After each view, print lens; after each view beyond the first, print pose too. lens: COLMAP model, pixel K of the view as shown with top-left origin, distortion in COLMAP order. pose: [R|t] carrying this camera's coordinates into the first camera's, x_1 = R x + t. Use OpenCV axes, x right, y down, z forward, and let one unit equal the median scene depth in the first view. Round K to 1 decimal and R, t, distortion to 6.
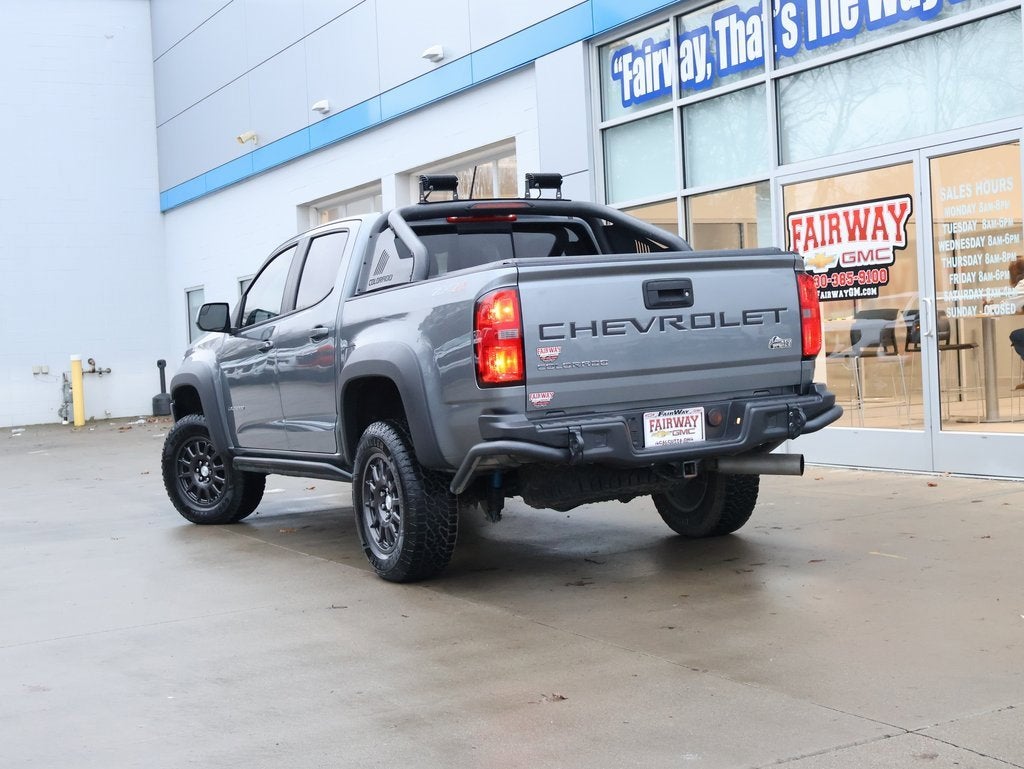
lens RADIAL K [[1412.9, 0, 474.2], [0, 1412.9, 391.1], [0, 0, 1]] dist [0.010084, 0.000000]
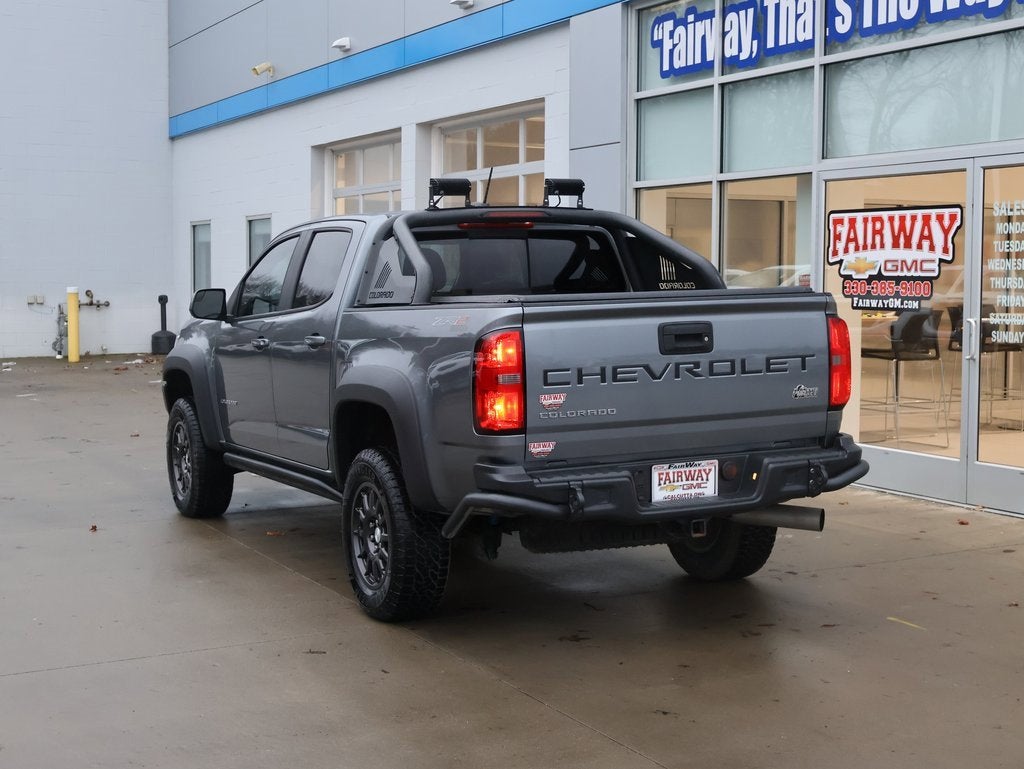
lens RADIAL K [[1489.7, 0, 474.3], [0, 1489.7, 386.2], [0, 0, 1]] dist [0.015590, 0.000000]
pose [[0.998546, 0.052368, -0.012763, 0.007472], [-0.051771, 0.997717, 0.043376, -0.044863], [0.015005, -0.042652, 0.998977, 0.010845]]
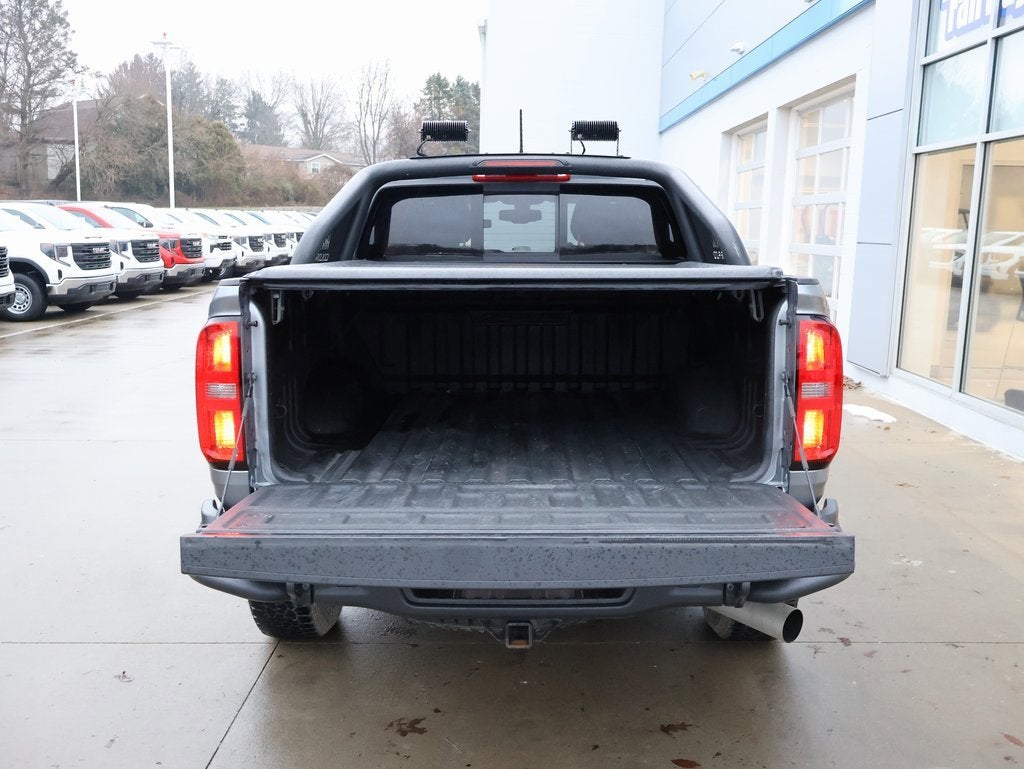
lens RADIAL K [[920.4, 0, 513.7], [0, 920.4, 380.7], [0, 0, 1]] dist [-0.004387, 0.000000]
pose [[0.891529, 0.141615, -0.430258, 0.187430], [-0.078950, 0.983913, 0.160254, -0.071116], [0.446031, -0.108902, 0.888367, 0.403521]]
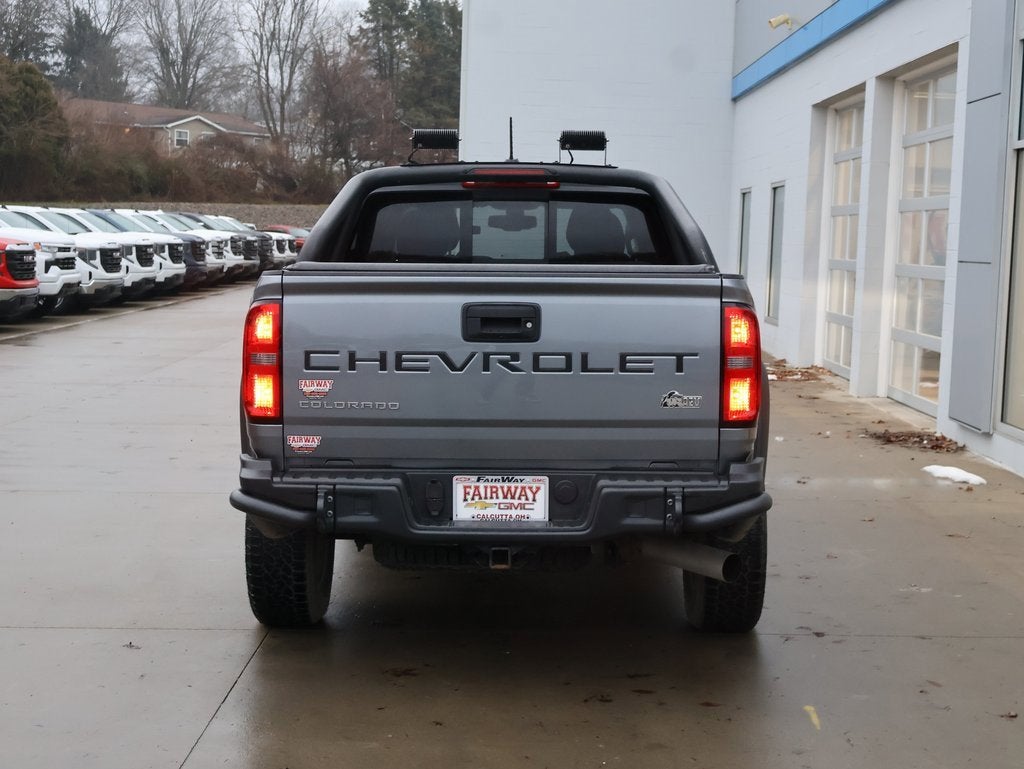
lens RADIAL K [[1572.7, 0, 515.0], [0, 1572.7, 380.5], [0, 0, 1]] dist [-0.009673, 0.000000]
pose [[0.891531, 0.117372, -0.437489, 0.316280], [-0.089181, 0.992423, 0.084516, -0.067660], [0.444094, -0.036333, 0.895243, 0.156222]]
